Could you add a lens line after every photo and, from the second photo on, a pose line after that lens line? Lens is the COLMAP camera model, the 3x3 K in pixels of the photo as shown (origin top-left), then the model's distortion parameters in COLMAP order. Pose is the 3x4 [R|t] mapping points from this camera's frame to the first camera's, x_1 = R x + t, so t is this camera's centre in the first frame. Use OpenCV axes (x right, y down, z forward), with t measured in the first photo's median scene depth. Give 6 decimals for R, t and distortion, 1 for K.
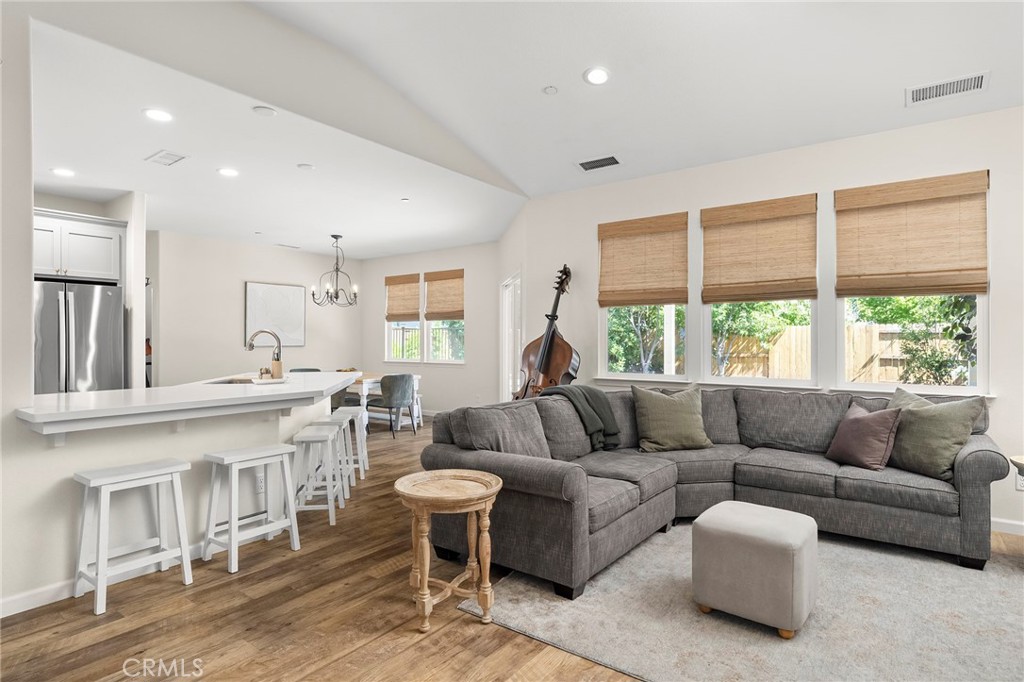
lens RADIAL K [[545.2, 0, 506.5], [0, 545.2, 341.3], [0, 0, 1]] dist [-0.003759, 0.001296]
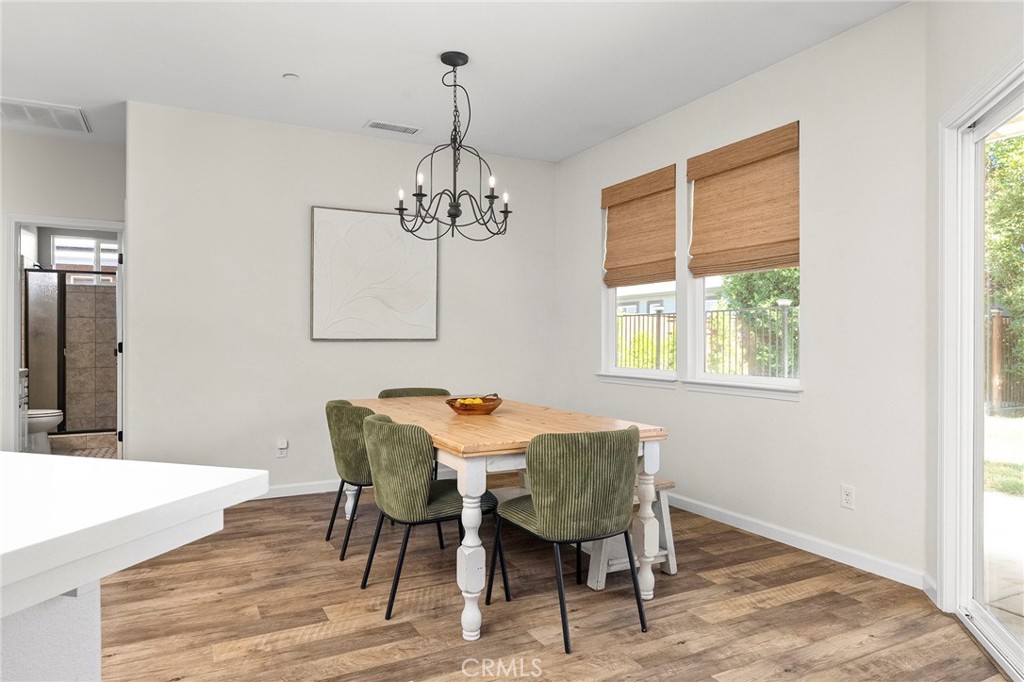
lens RADIAL K [[642.5, 0, 513.7], [0, 642.5, 343.4], [0, 0, 1]] dist [-0.009707, -0.001097]
pose [[0.906772, 0.003705, -0.421606, -0.065411], [-0.001721, 0.999986, 0.005087, 0.008772], [0.421619, -0.003887, 0.906765, 0.505312]]
